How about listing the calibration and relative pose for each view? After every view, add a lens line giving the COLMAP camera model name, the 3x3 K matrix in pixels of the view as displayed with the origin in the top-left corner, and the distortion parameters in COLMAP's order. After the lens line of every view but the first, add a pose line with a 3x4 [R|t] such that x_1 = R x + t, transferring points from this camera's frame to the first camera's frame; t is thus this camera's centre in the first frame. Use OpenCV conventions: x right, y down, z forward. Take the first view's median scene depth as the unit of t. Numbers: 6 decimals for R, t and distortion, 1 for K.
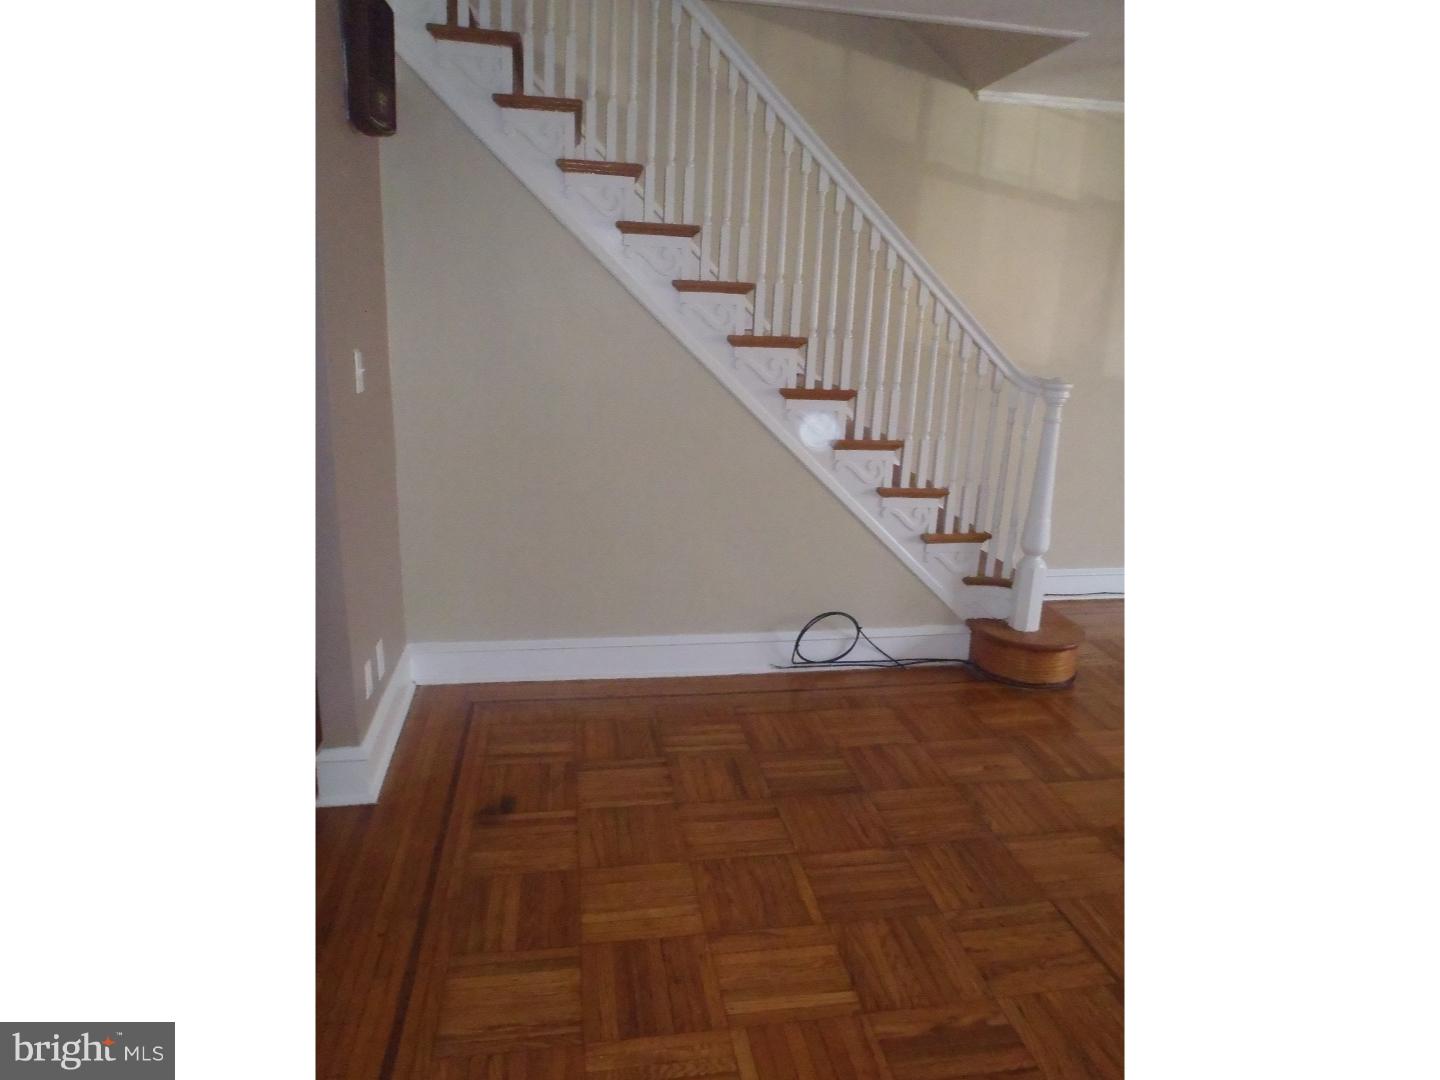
lens RADIAL K [[893.9, 0, 720.0], [0, 893.9, 540.0], [0, 0, 1]] dist [-0.035040, -0.000198]
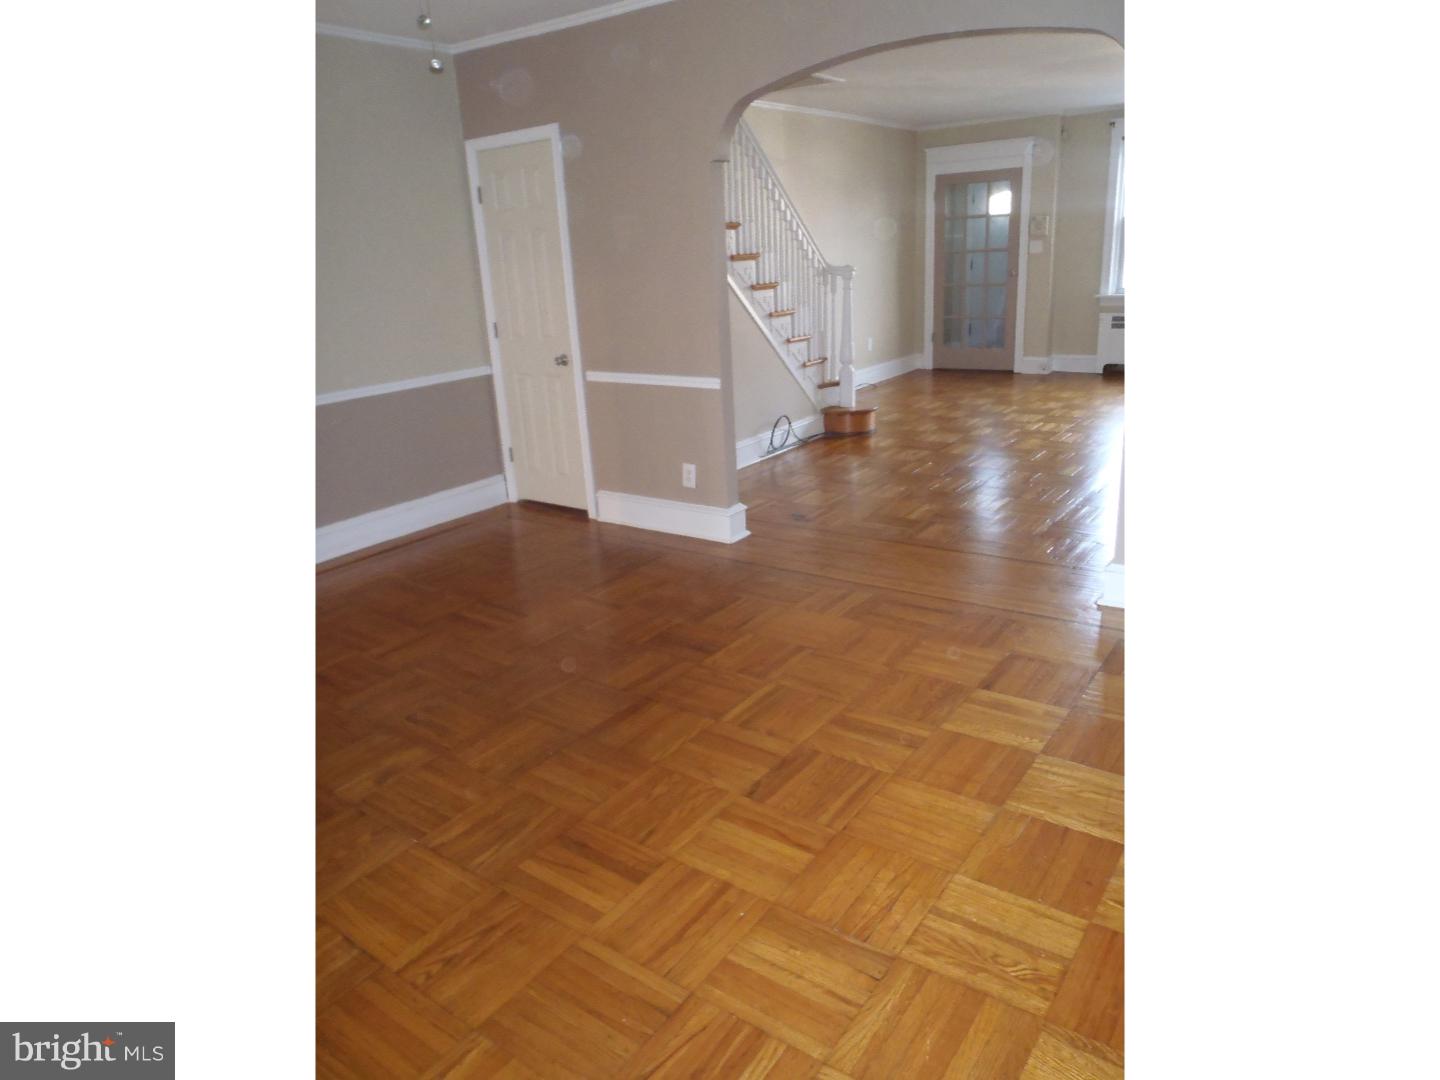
lens RADIAL K [[893.9, 0, 720.0], [0, 893.9, 540.0], [0, 0, 1]] dist [-0.035040, -0.000198]
pose [[0.717042, -0.283901, 0.636593, -1.097923], [0.251393, 0.957158, 0.143700, 0.032956], [-0.650117, 0.056996, 0.757693, -0.196659]]
